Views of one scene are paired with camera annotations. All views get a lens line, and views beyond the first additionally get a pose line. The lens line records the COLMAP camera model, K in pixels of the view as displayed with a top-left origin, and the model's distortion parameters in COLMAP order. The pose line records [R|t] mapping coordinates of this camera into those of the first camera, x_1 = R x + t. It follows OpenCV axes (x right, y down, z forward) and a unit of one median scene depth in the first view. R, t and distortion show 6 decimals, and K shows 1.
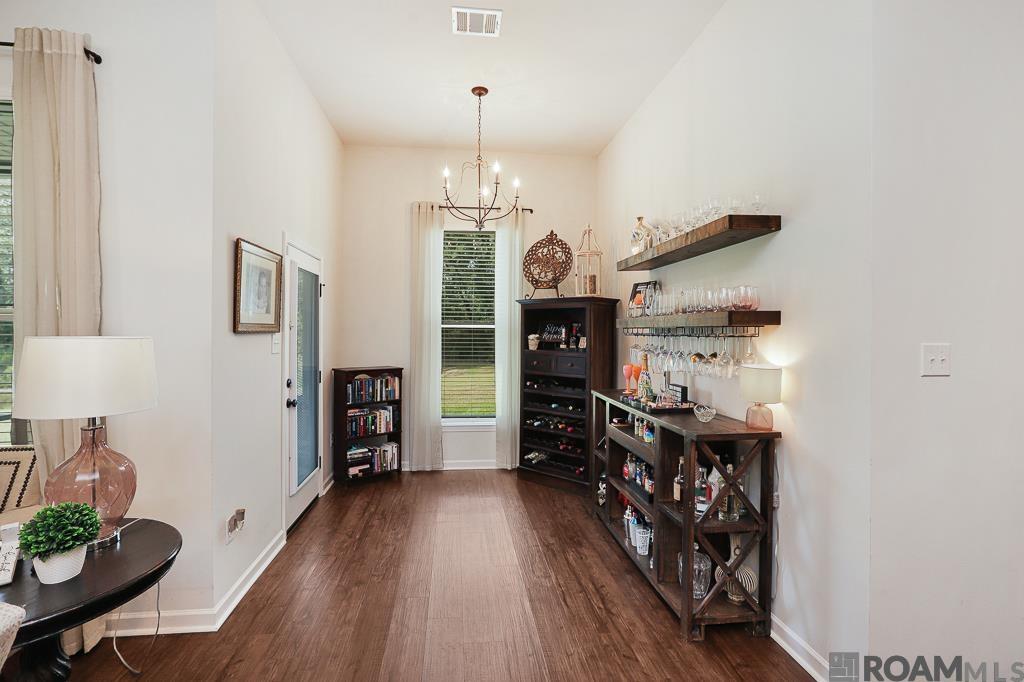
lens RADIAL K [[482.2, 0, 535.5], [0, 482.2, 336.7], [0, 0, 1]] dist [-0.003987, -0.000215]
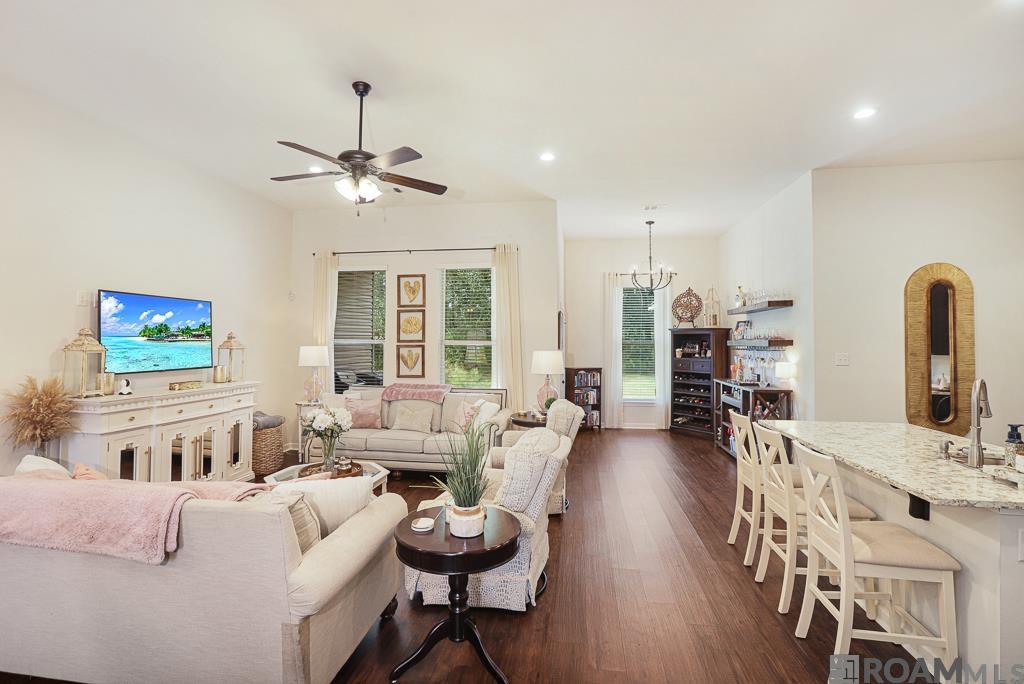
lens RADIAL K [[482.2, 0, 535.5], [0, 482.2, 337.7], [0, 0, 1]] dist [-0.003987, -0.000215]
pose [[0.965074, -0.007804, -0.261860, -0.049686], [0.001592, 0.999713, -0.023924, -0.004247], [0.261971, 0.022671, 0.964809, -0.828372]]
